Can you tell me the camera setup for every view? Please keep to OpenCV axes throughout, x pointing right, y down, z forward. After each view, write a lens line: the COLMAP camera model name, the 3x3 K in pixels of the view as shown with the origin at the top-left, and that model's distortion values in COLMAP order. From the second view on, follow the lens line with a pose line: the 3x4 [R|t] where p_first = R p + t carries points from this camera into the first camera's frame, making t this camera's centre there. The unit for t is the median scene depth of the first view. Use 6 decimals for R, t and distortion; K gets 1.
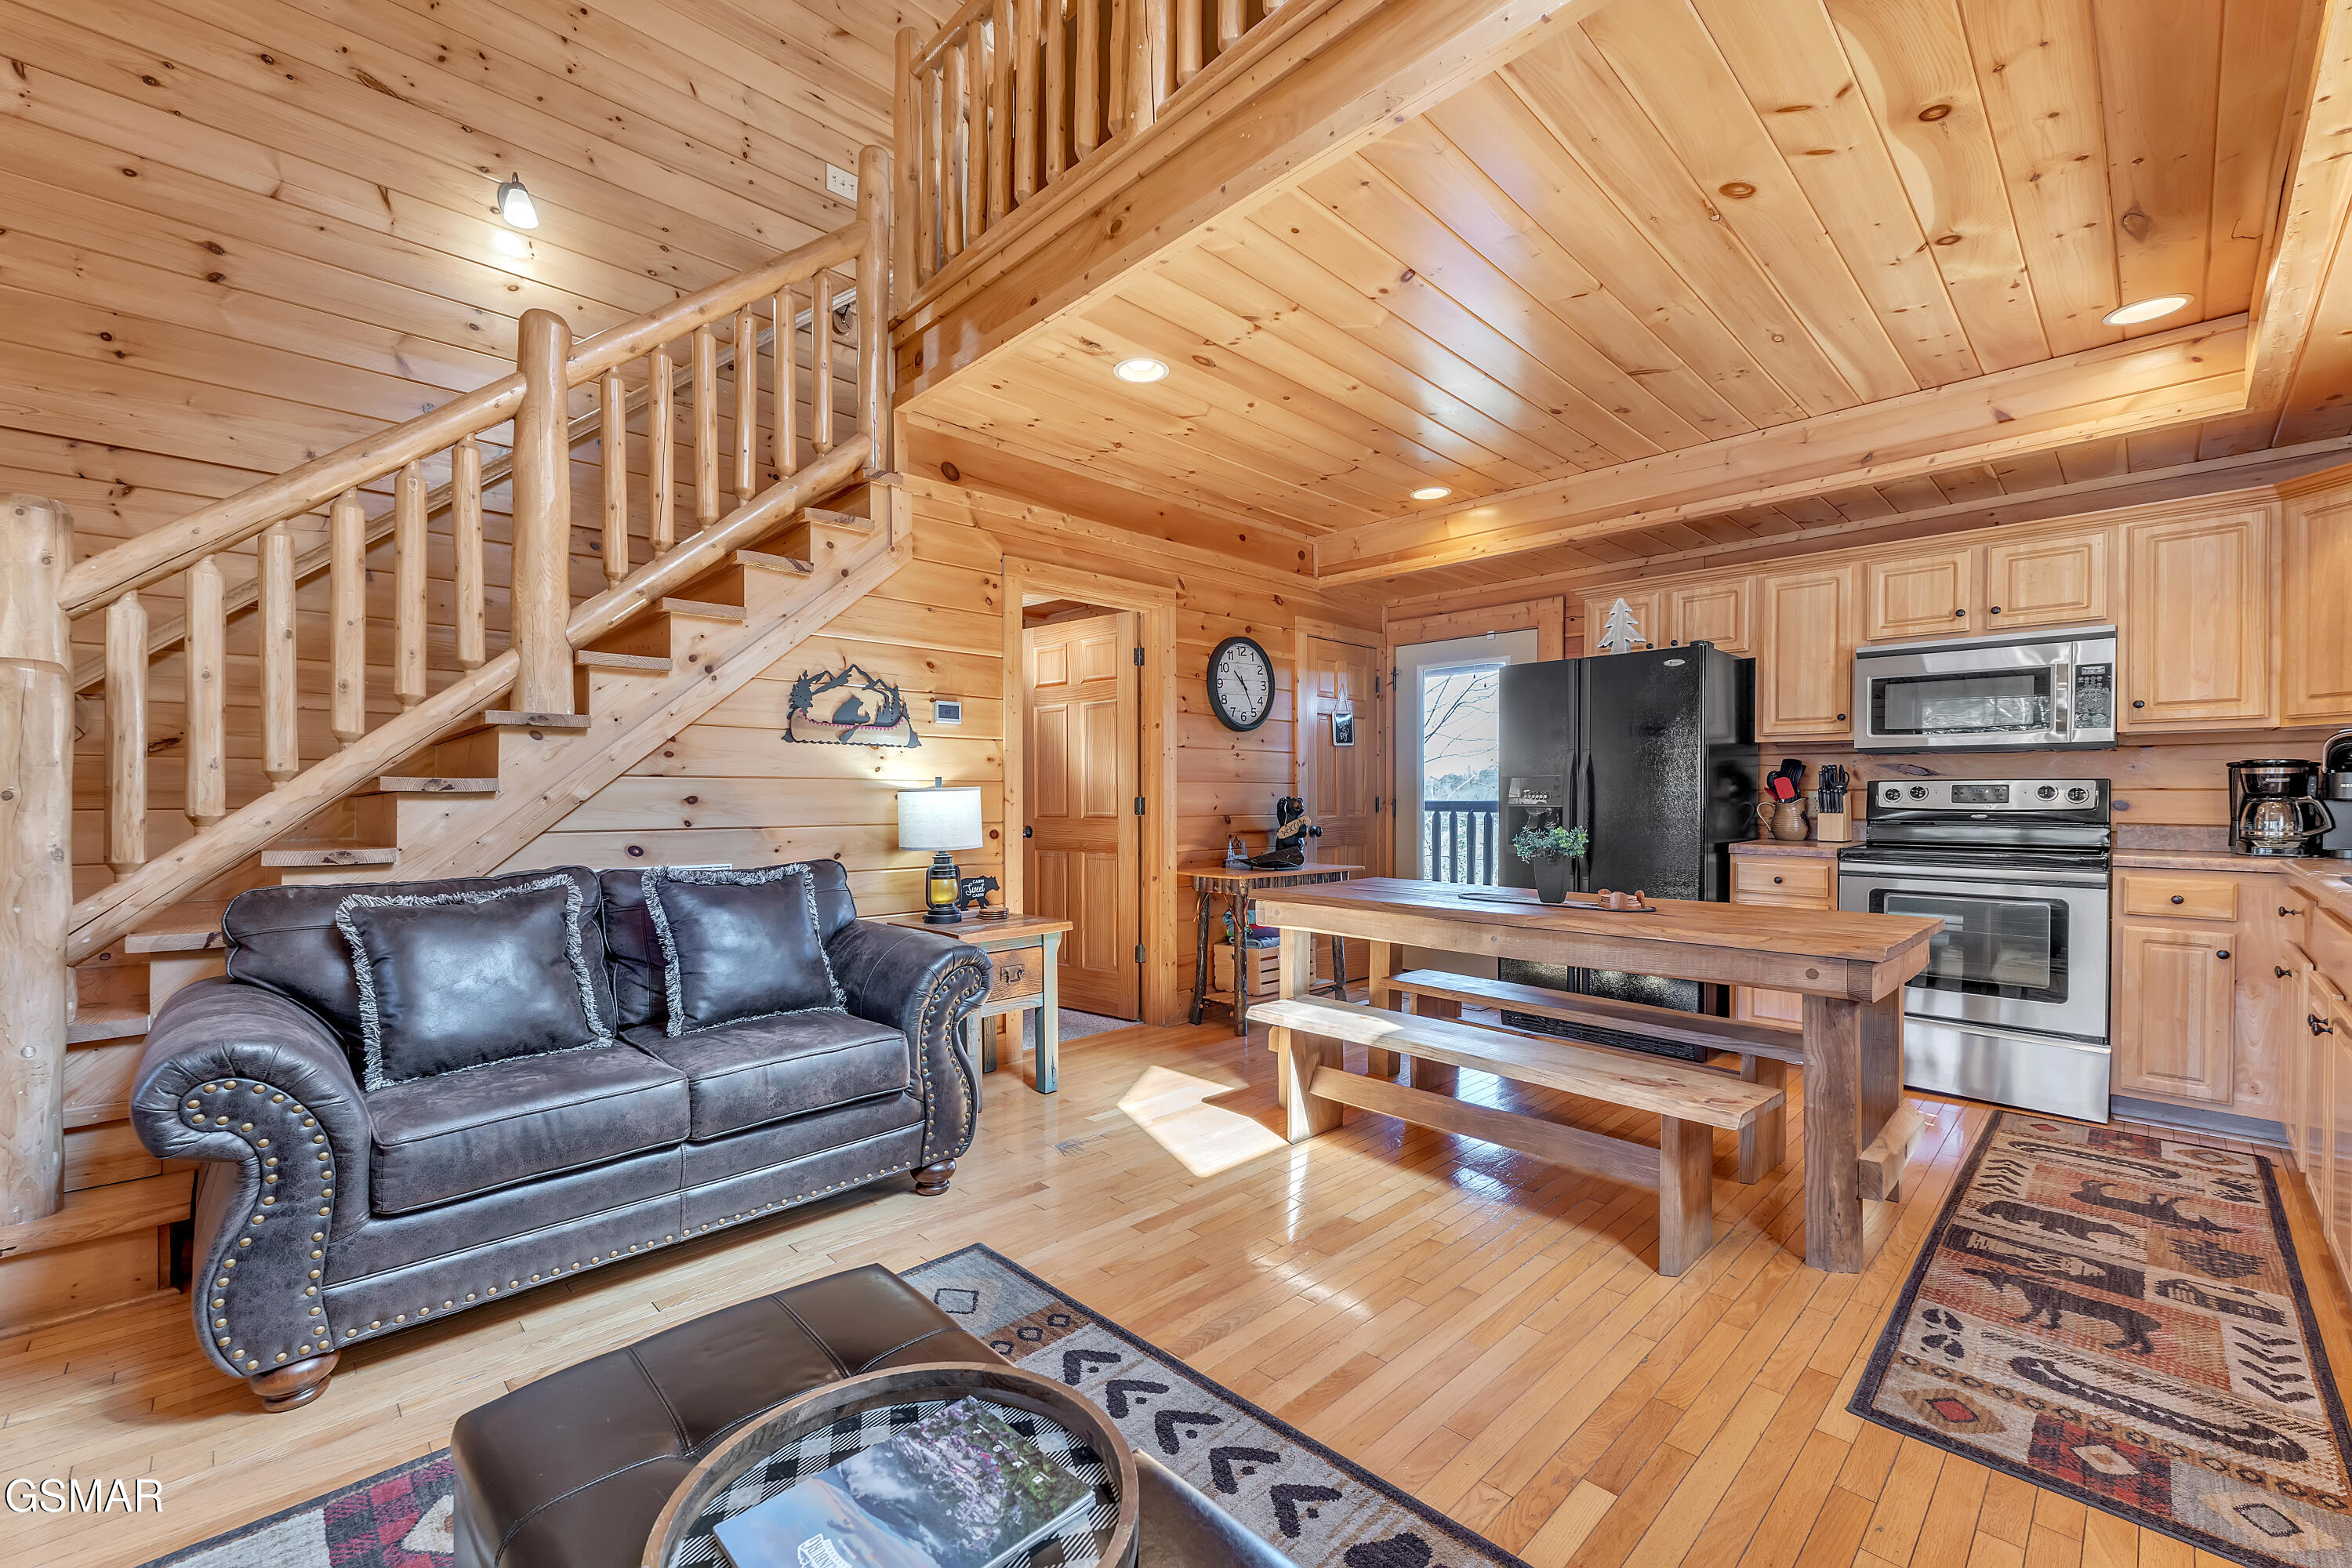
lens RADIAL K [[955.4, 0, 1175.8], [0, 955.4, 804.0], [0, 0, 1]] dist [-0.002100, 0.000926]
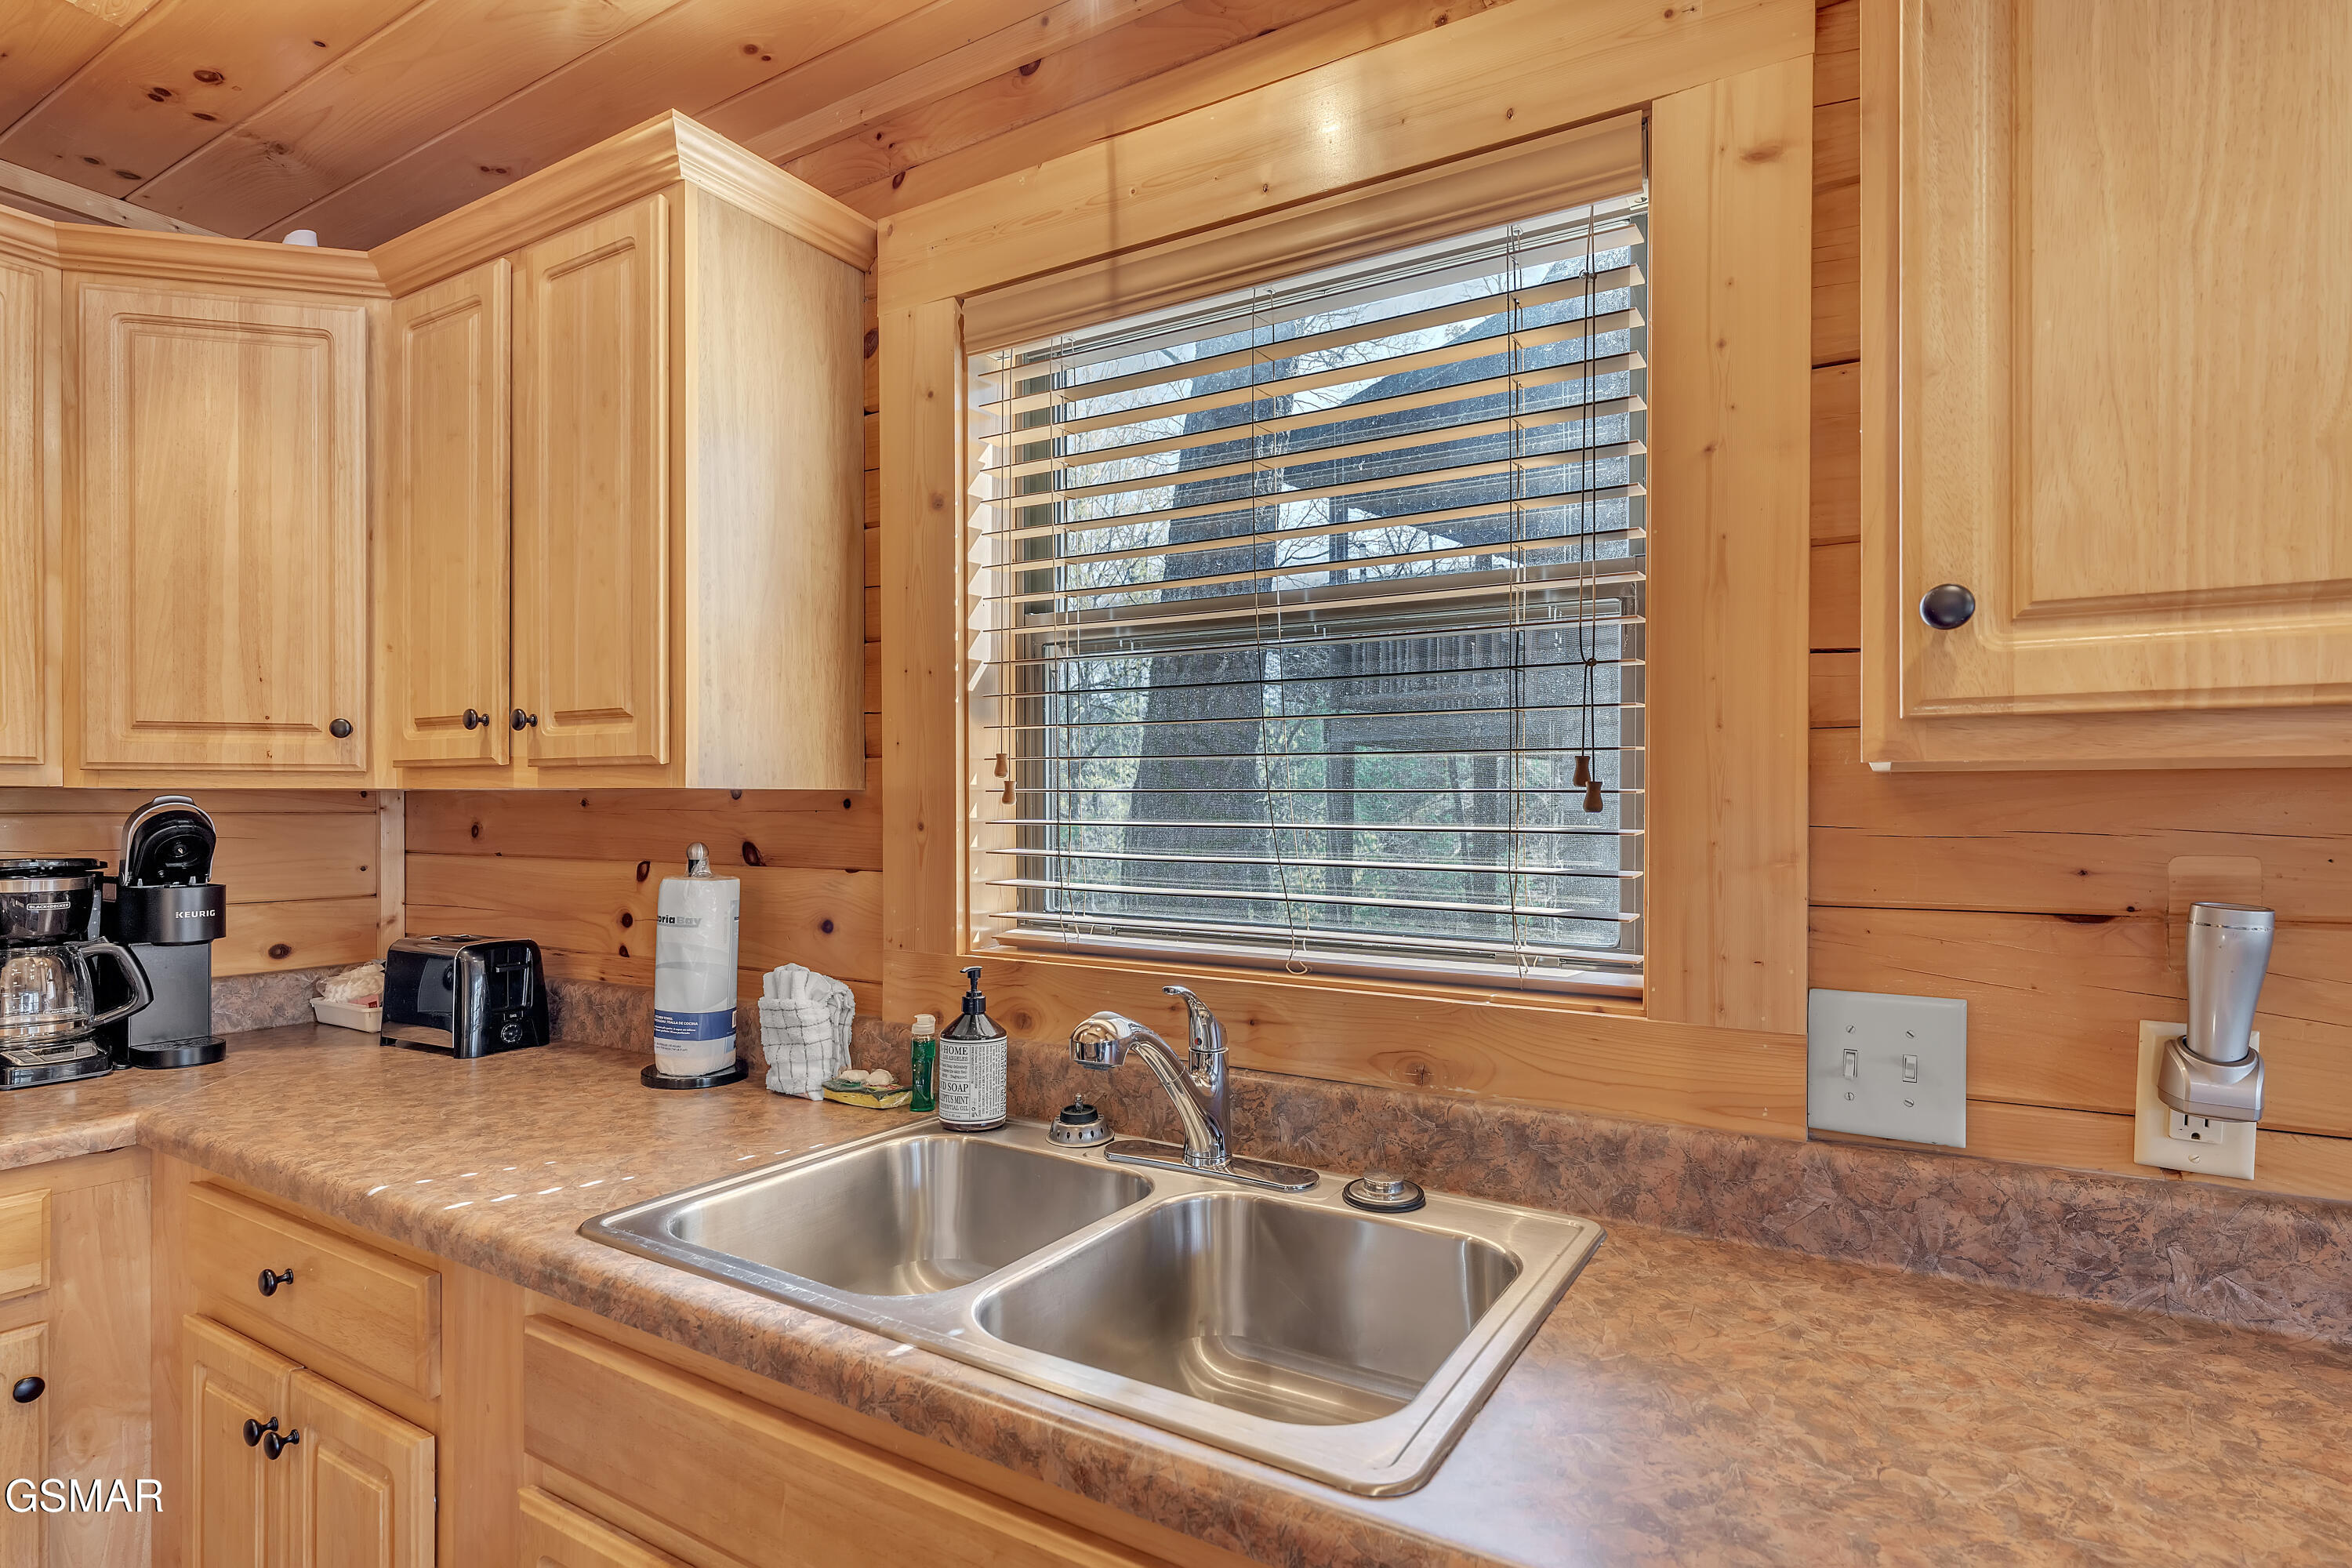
lens RADIAL K [[1202.9, 0, 1178.6], [0, 1202.9, 813.1], [0, 0, 1]] dist [-0.002995, 0.000615]
pose [[-0.248395, -0.004307, 0.968649, 0.468994], [0.010108, 0.999924, 0.007038, -0.063700], [-0.968606, 0.011539, -0.248333, 0.604478]]
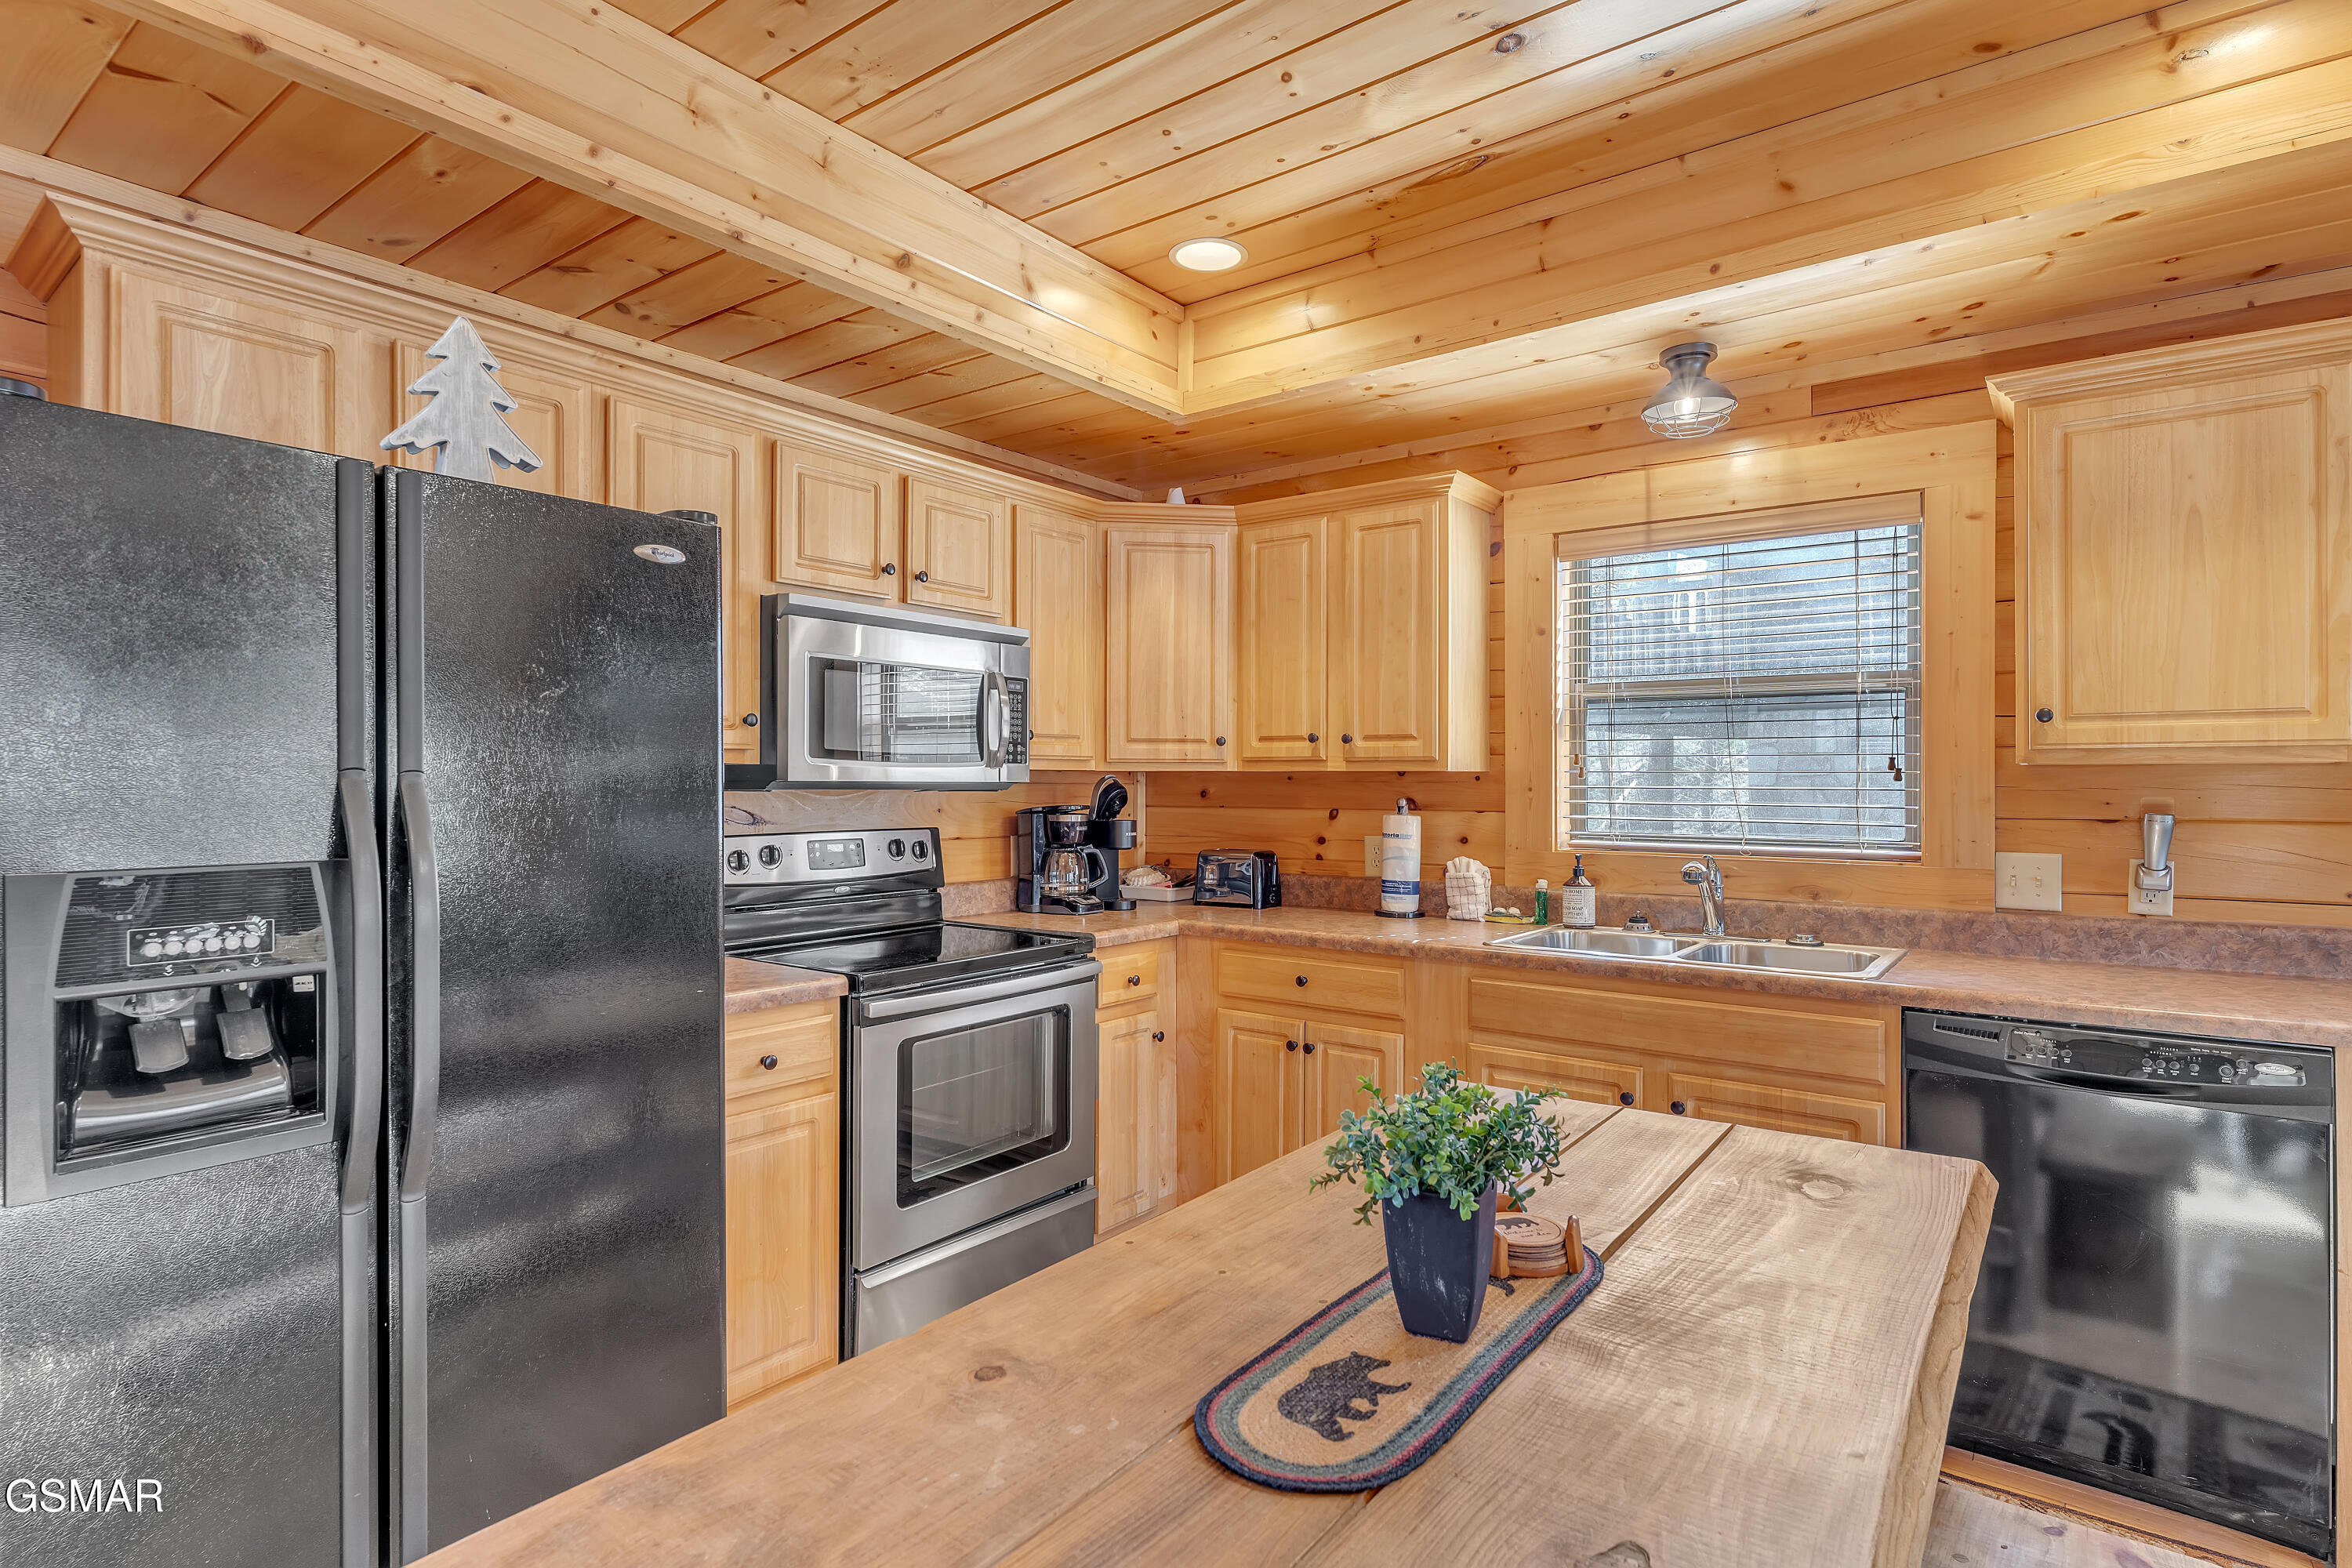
lens RADIAL K [[1205.0, 0, 1176.9], [0, 1205.0, 779.7], [0, 0, 1]] dist [-0.000183, -0.001304]
pose [[-0.152191, 0.003936, 0.988343, 0.016488], [0.010520, 0.999942, -0.002362, -0.064450], [-0.988295, 0.010038, -0.152223, 1.033453]]
